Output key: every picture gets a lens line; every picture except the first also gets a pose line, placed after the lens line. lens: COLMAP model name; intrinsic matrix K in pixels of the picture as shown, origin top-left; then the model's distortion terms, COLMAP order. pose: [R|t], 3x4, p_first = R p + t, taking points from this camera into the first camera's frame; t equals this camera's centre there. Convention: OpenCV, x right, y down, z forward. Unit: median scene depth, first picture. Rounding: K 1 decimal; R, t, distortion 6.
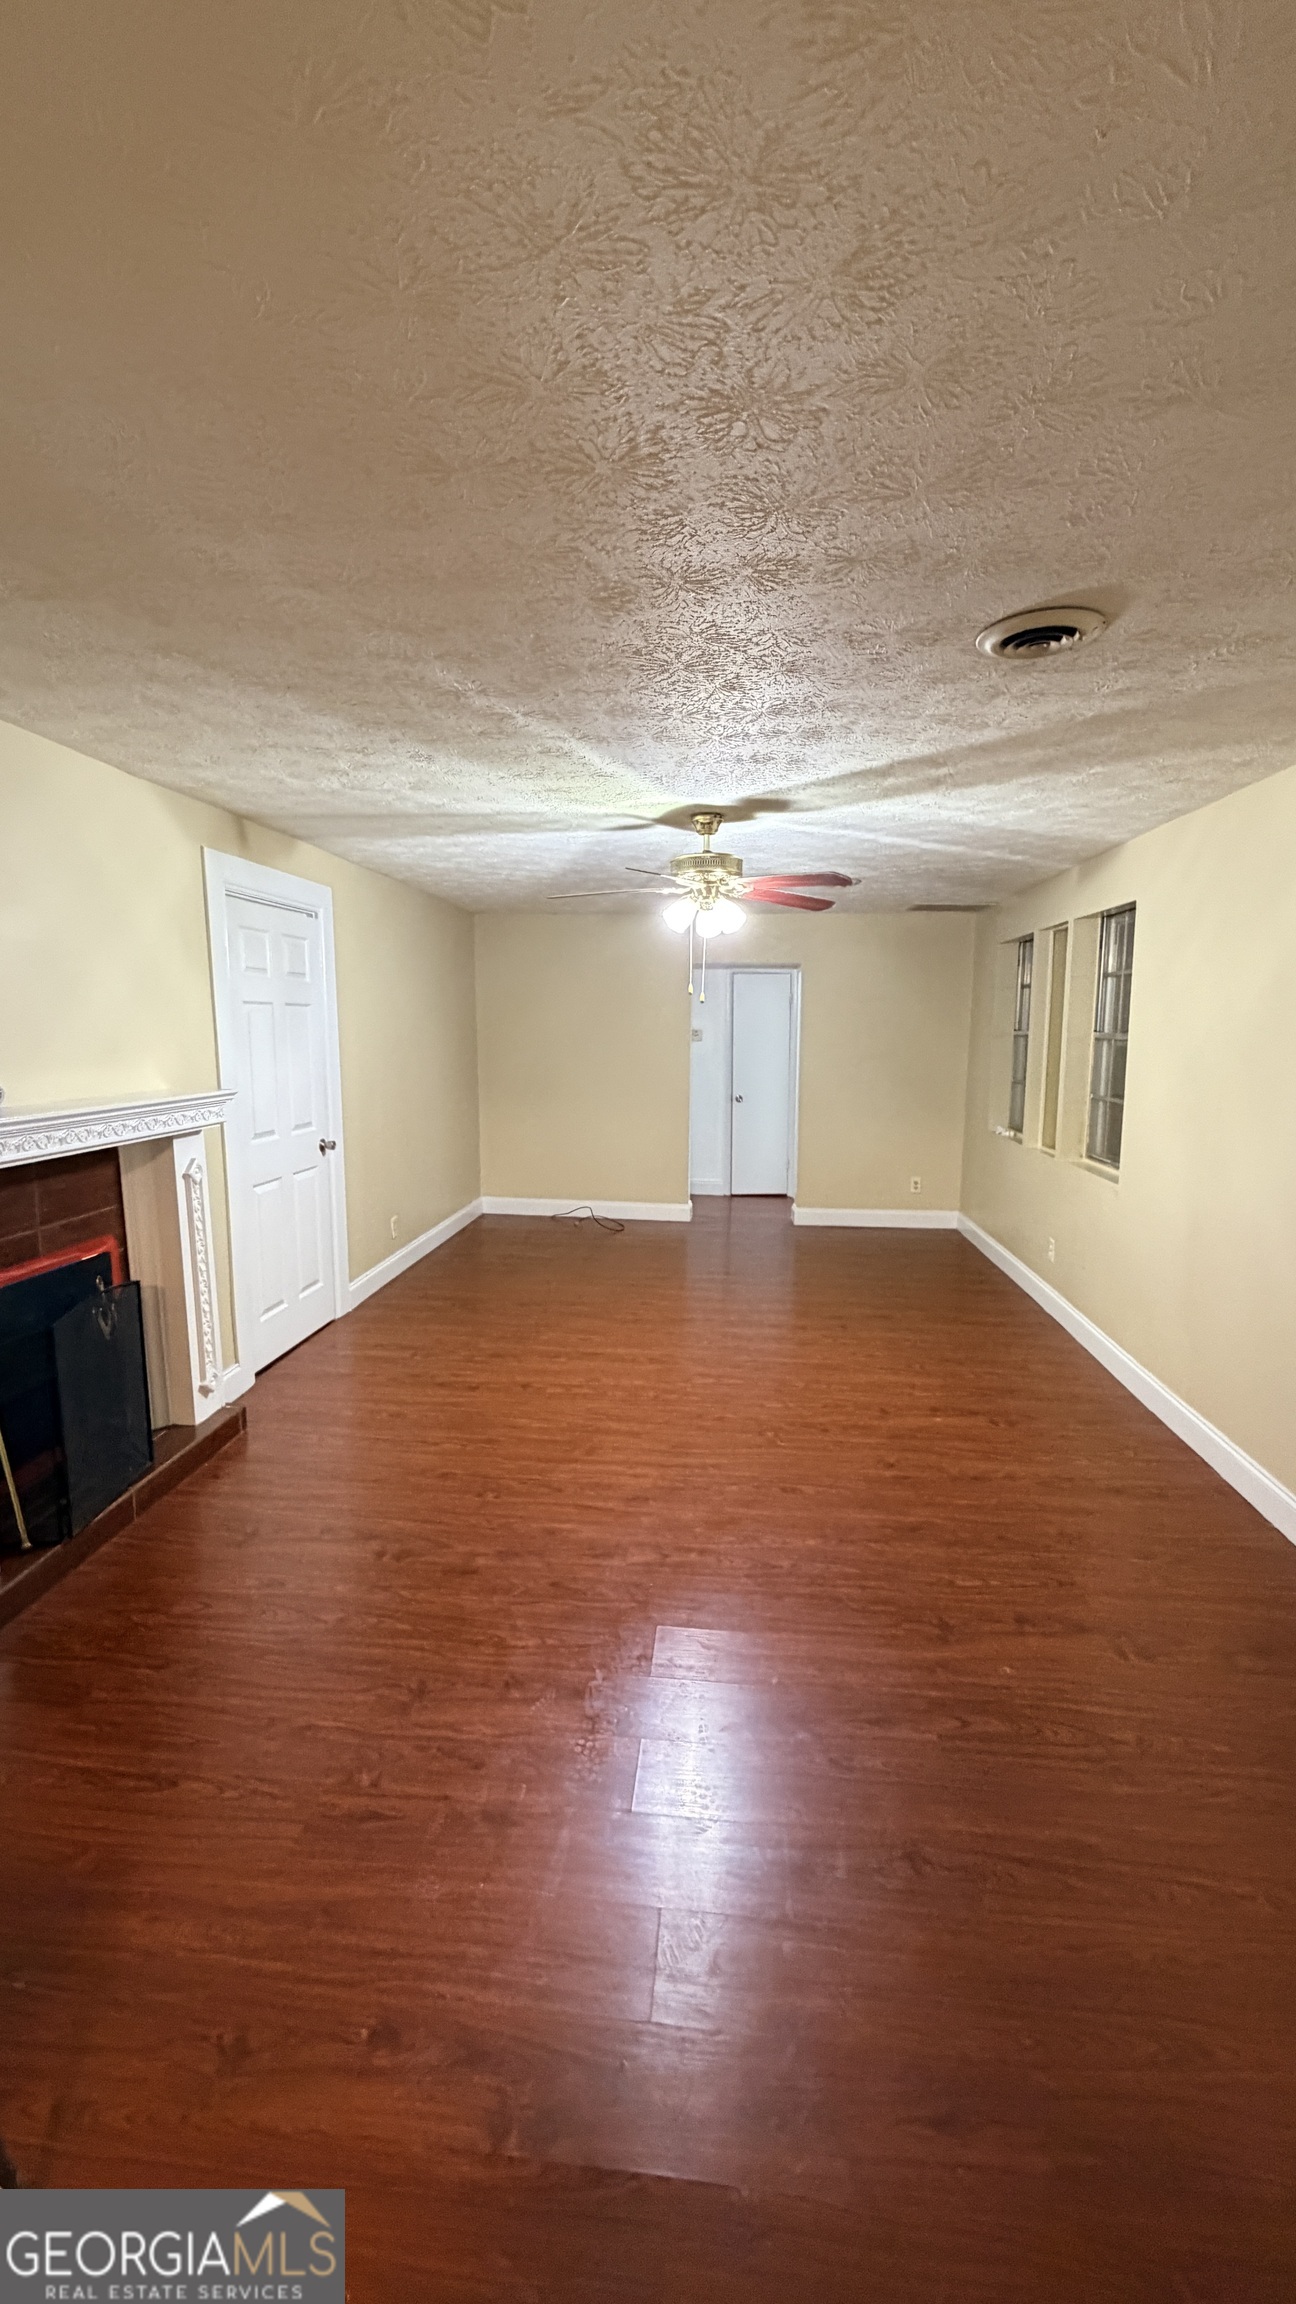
lens RADIAL K [[908.3, 0, 646.3], [0, 908.3, 1156.3], [0, 0, 1]] dist [0.000022, -0.000045]
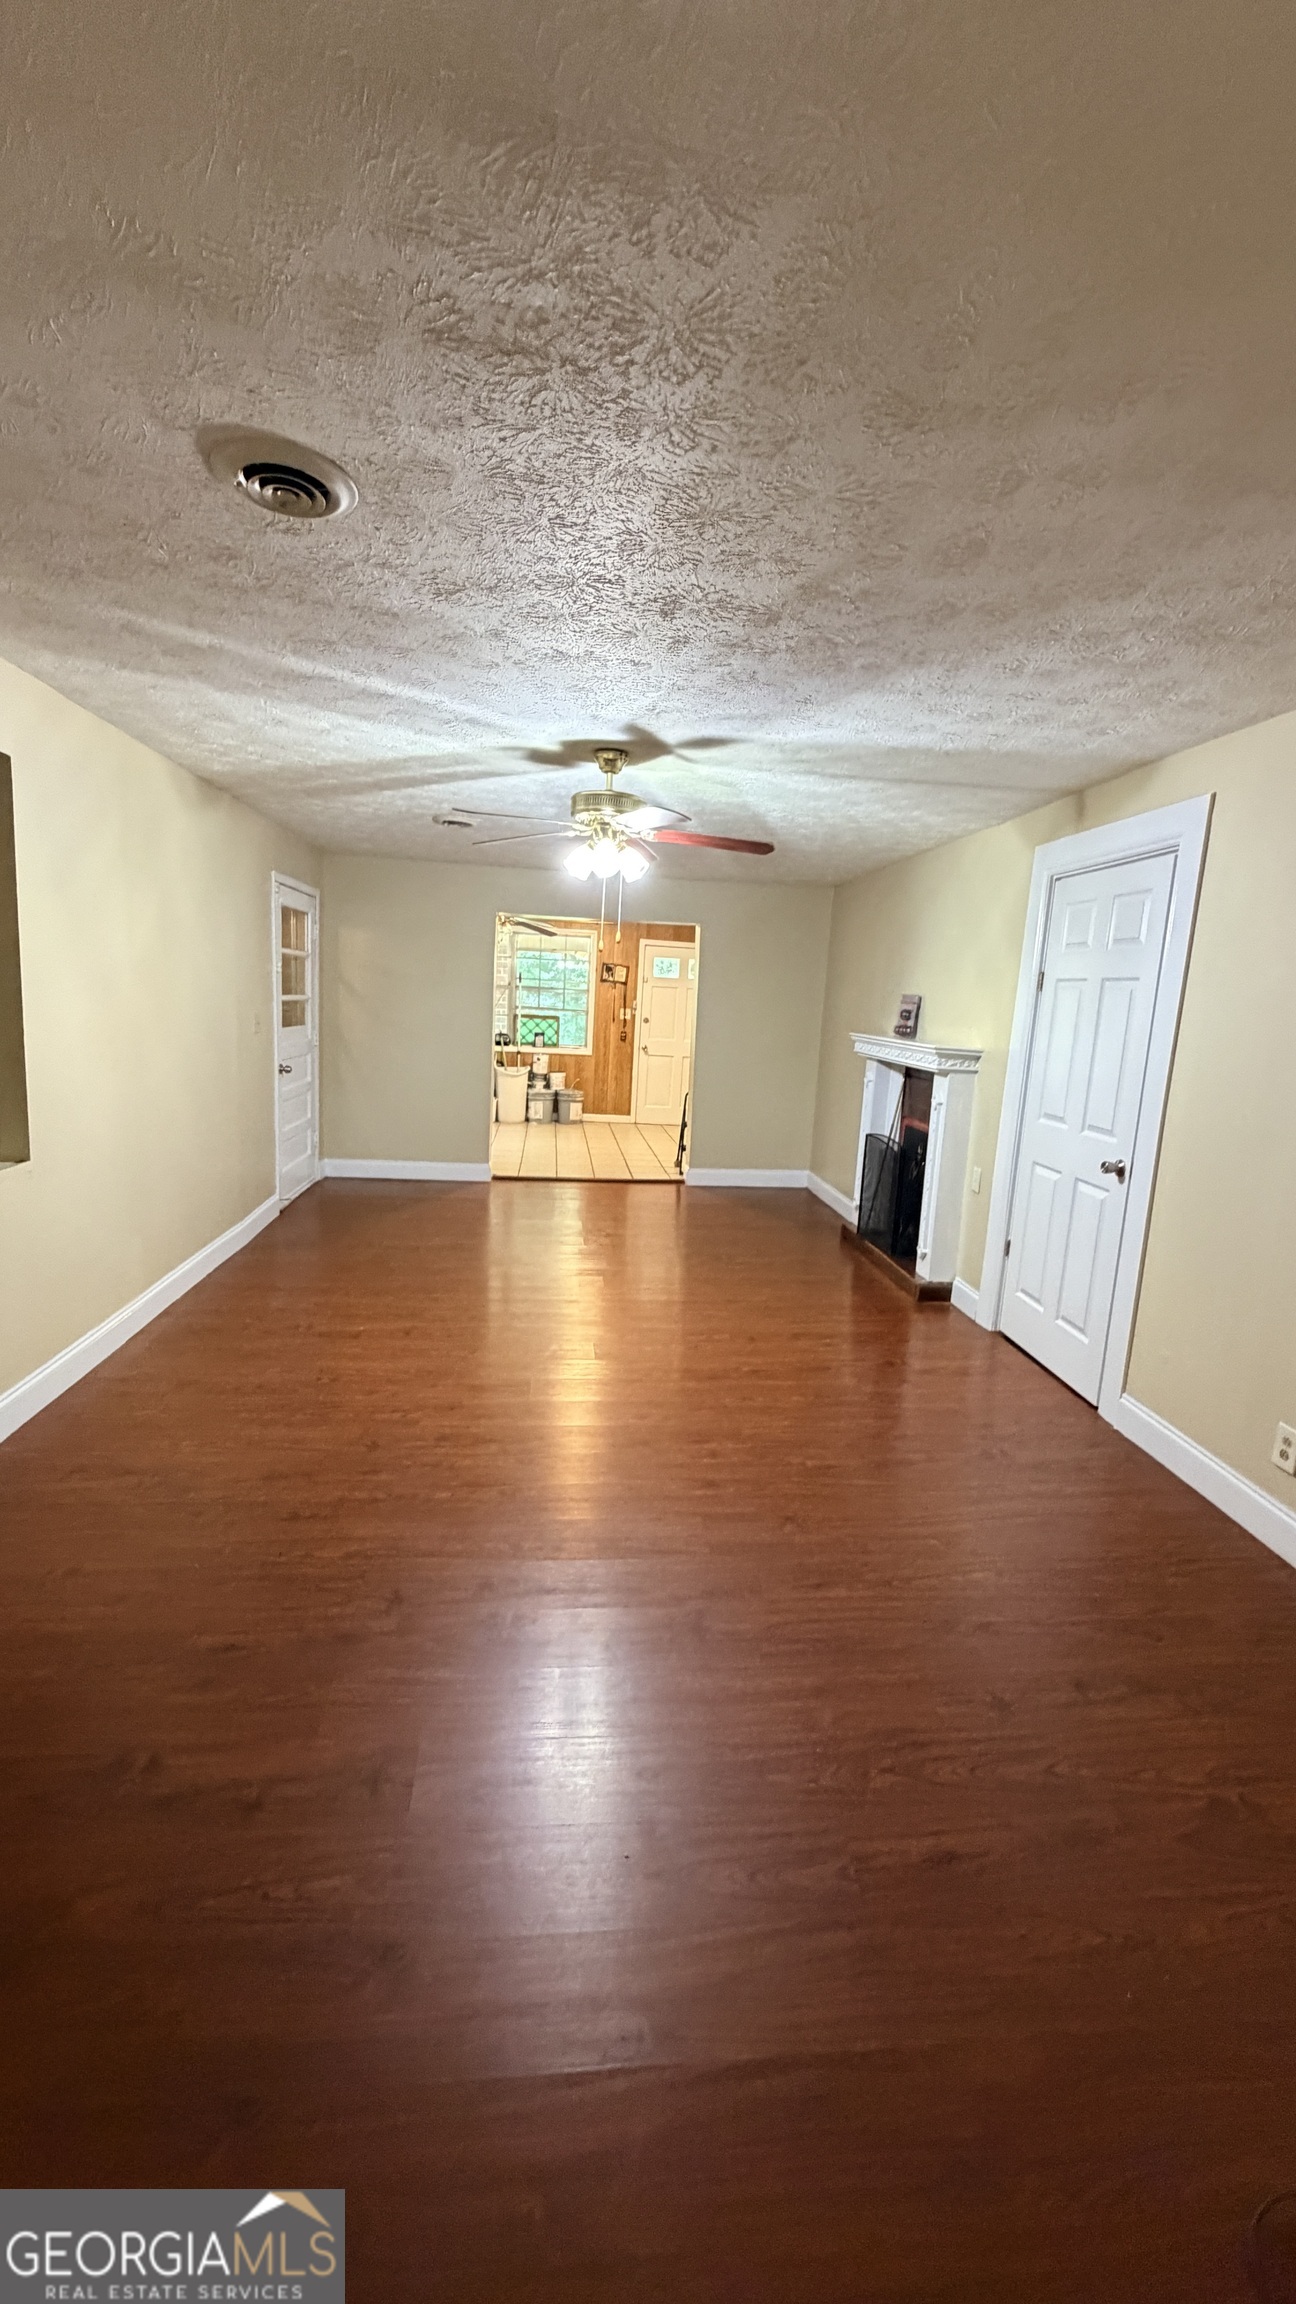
lens RADIAL K [[908.3, 0, 646.3], [0, 908.3, 1148.2], [0, 0, 1]] dist [0.000022, -0.000045]
pose [[-0.978472, -0.021966, -0.205206, 0.196796], [-0.084678, 0.949500, 0.302125, -0.249620], [0.188206, 0.312998, -0.930919, 1.839954]]
